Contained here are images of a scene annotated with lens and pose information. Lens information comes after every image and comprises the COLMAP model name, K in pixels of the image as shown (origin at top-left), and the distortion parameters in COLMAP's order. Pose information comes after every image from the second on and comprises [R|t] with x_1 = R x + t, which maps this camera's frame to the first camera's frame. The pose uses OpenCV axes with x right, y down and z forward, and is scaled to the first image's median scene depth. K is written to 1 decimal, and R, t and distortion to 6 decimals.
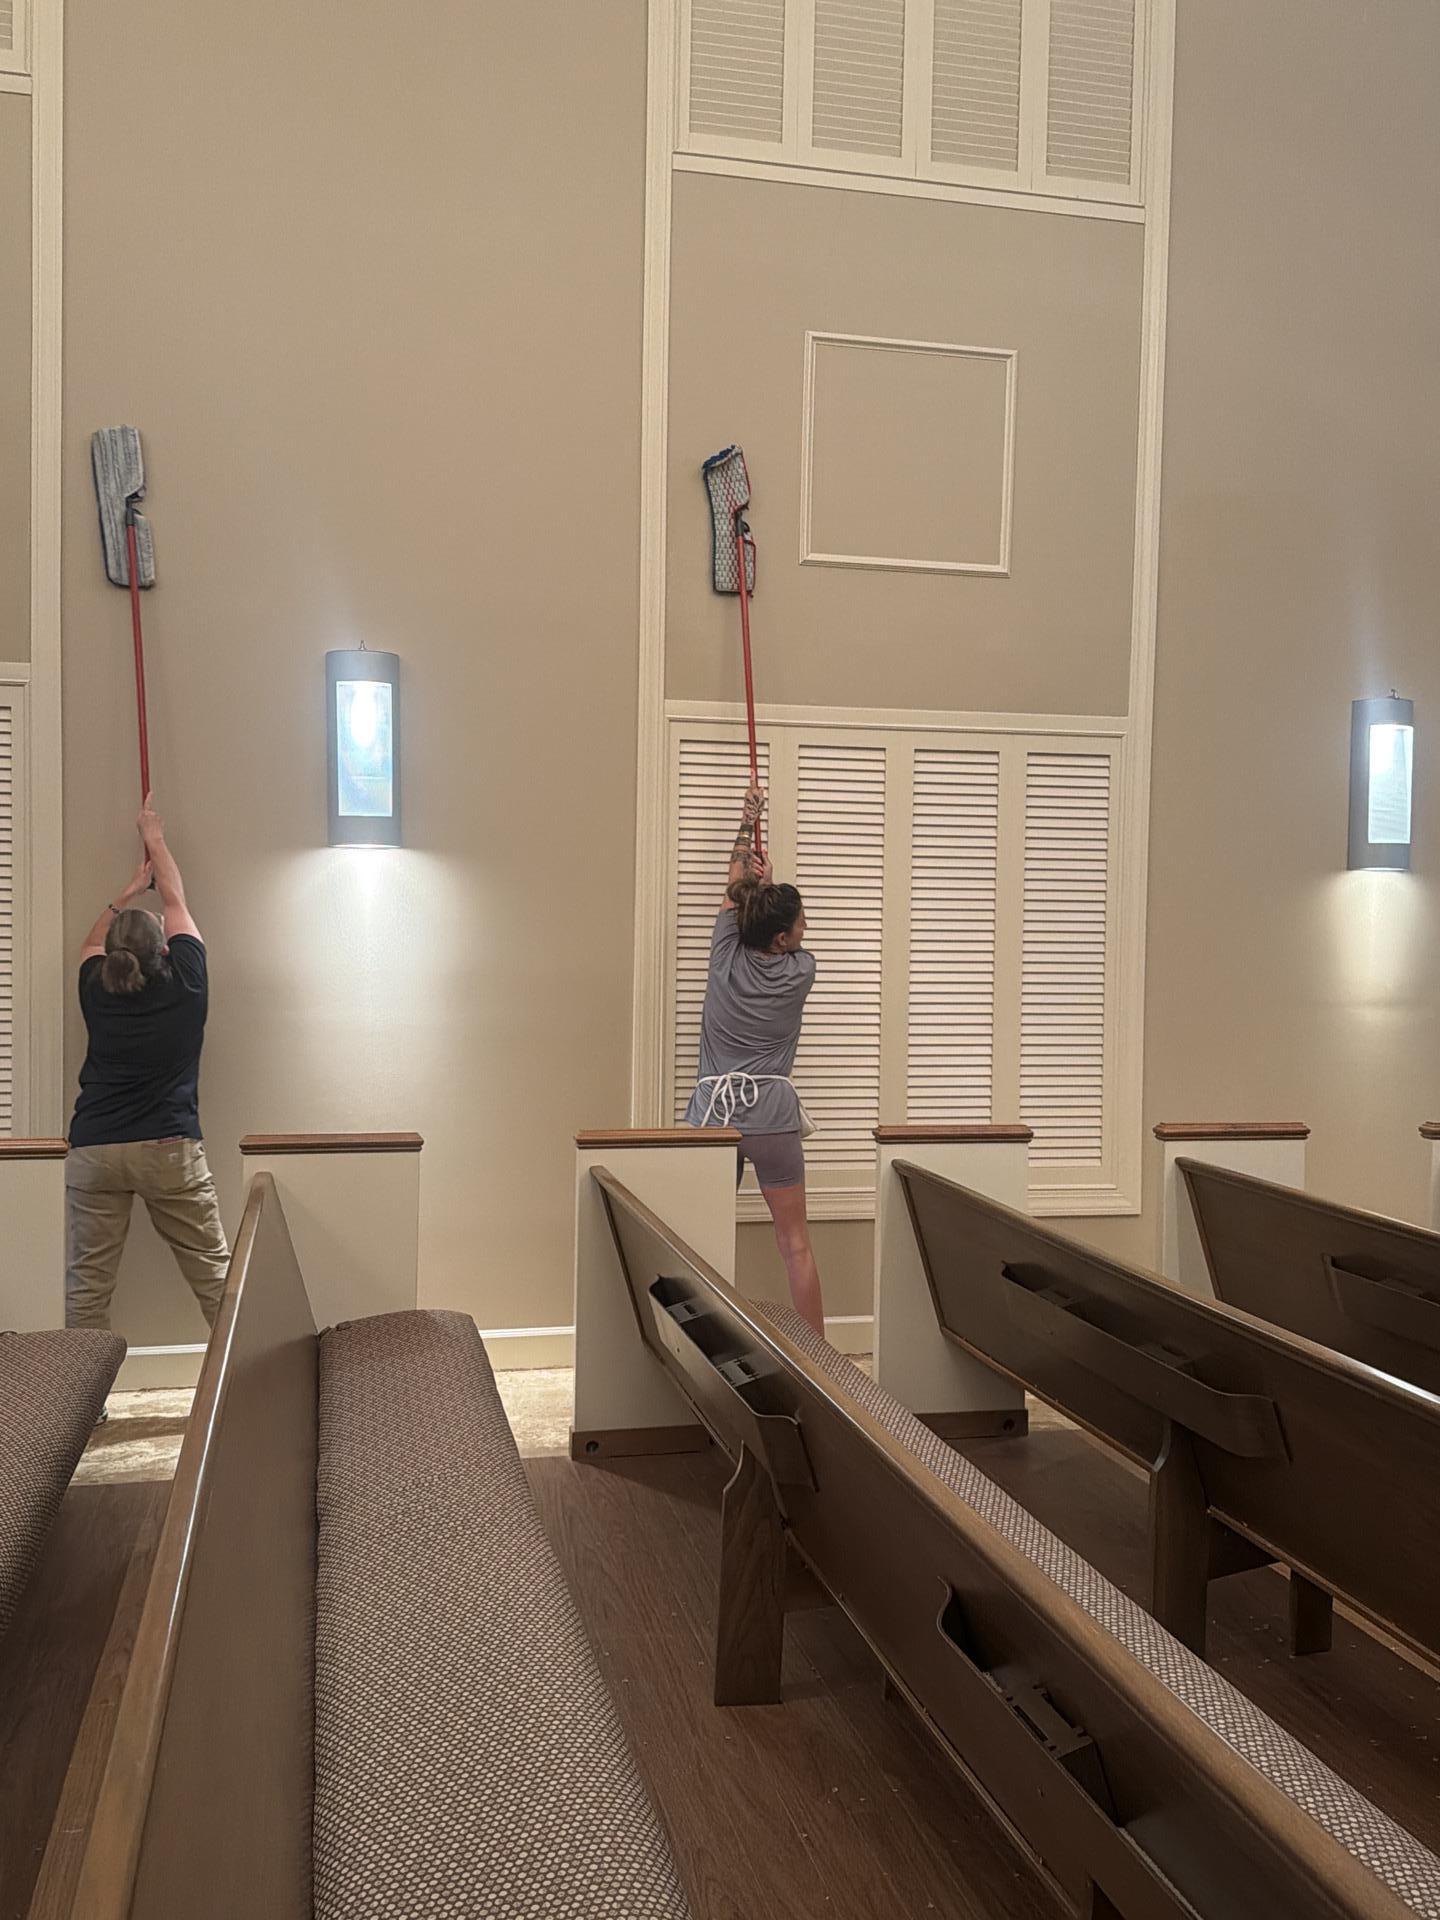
lens RADIAL K [[1704.2, 0, 720.0], [0, 1704.2, 960.0], [0, 0, 1]] dist [0.092850, -0.001355]
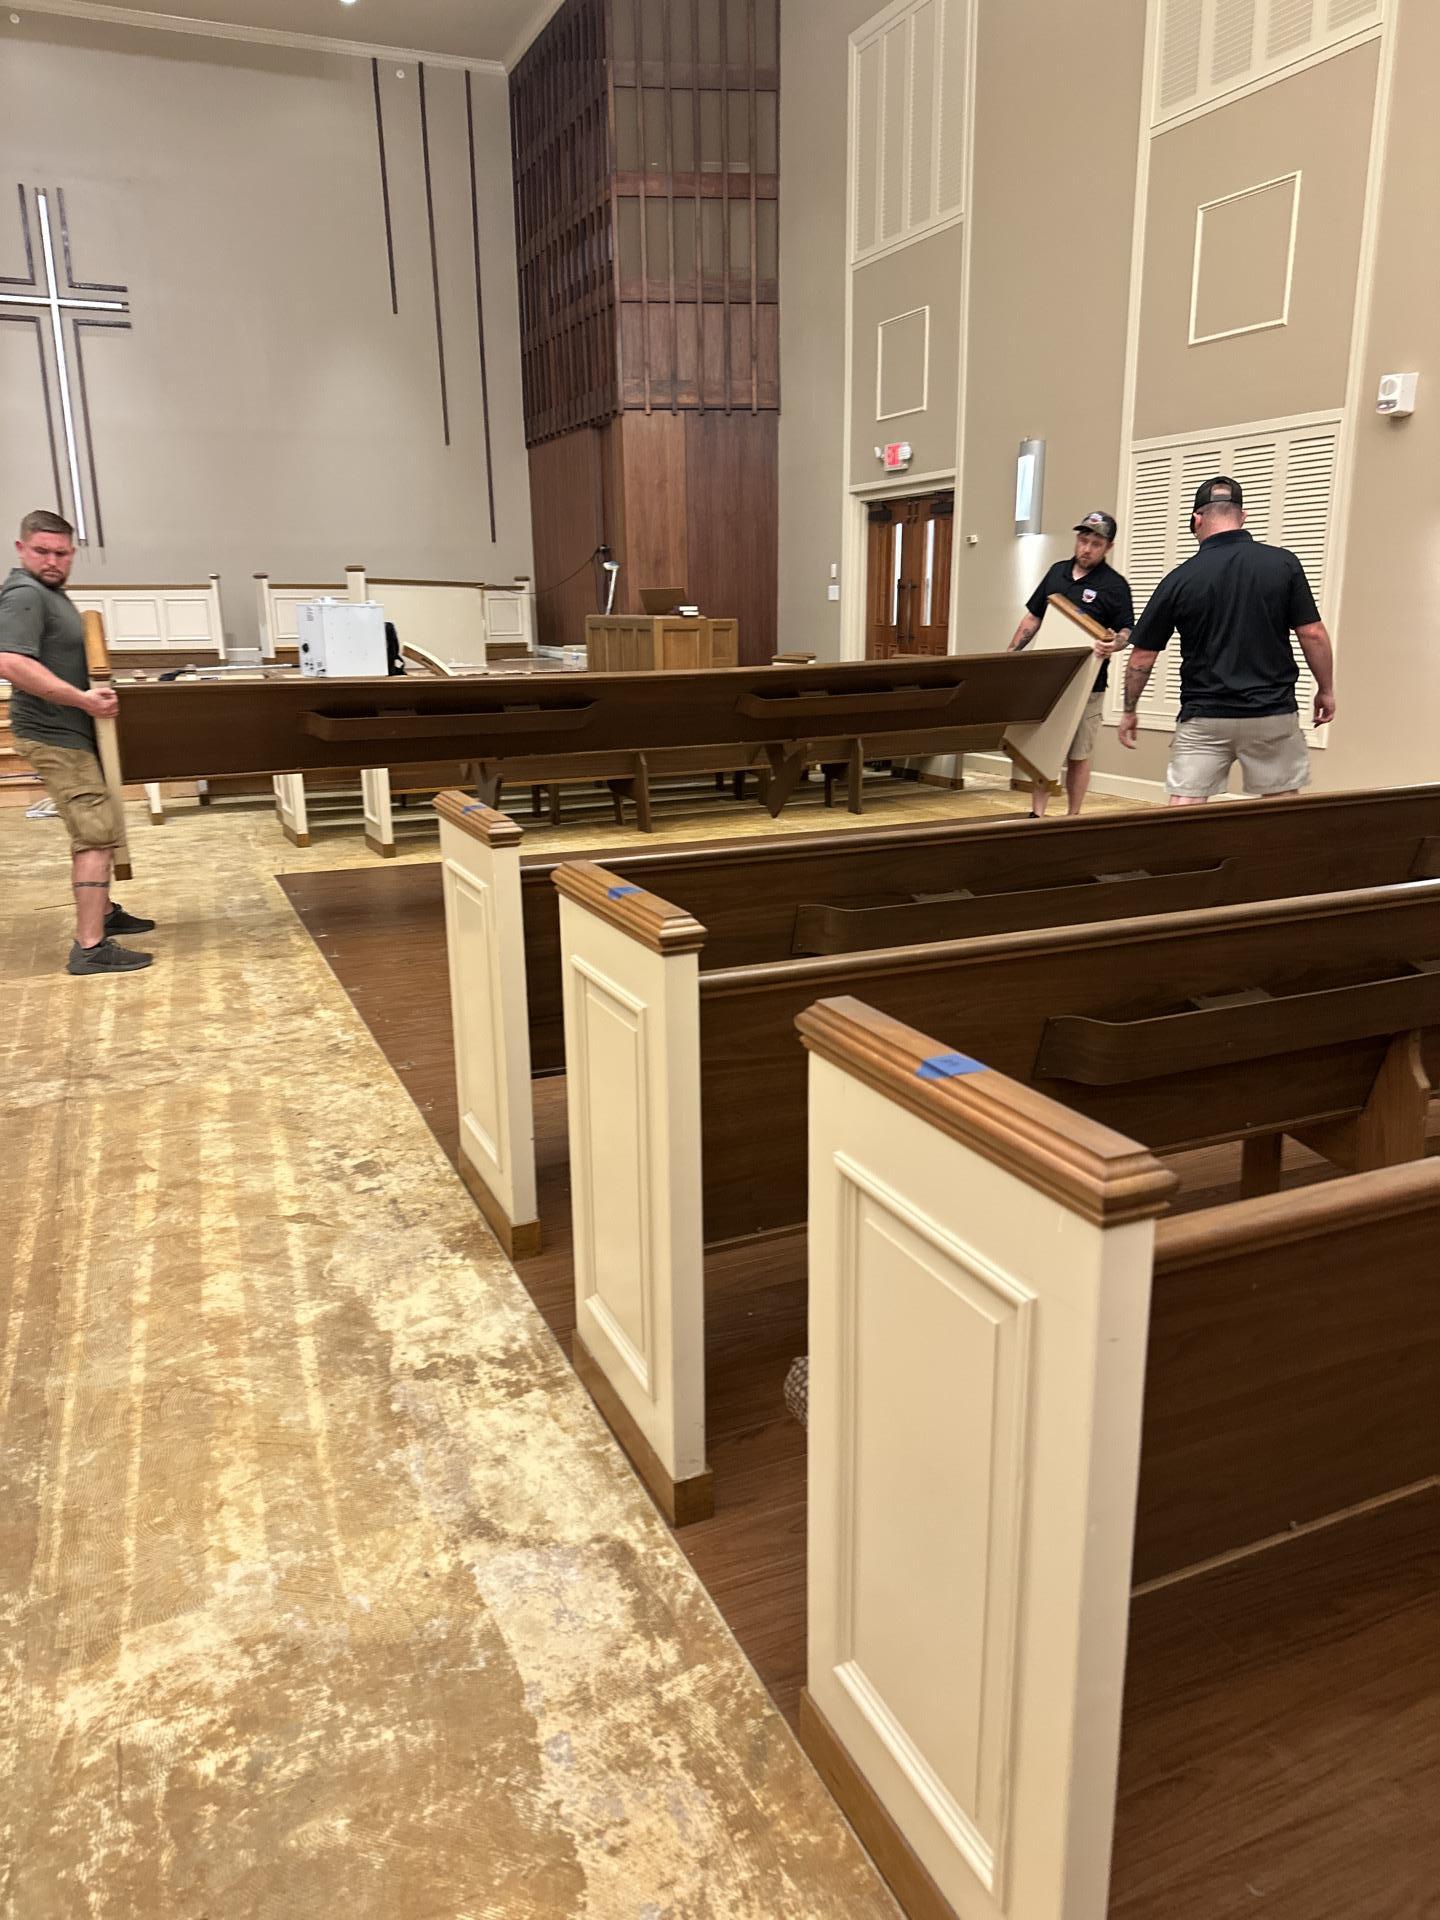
lens RADIAL K [[1361.1, 0, 722.6], [0, 1361.1, 937.8], [0, 0, 1]] dist [0.005606, -0.000894]
pose [[0.191941, 0.223037, -0.955727, 1.418573], [-0.008801, 0.974185, 0.225577, 0.043260], [0.981367, -0.034887, 0.188949, 0.254951]]
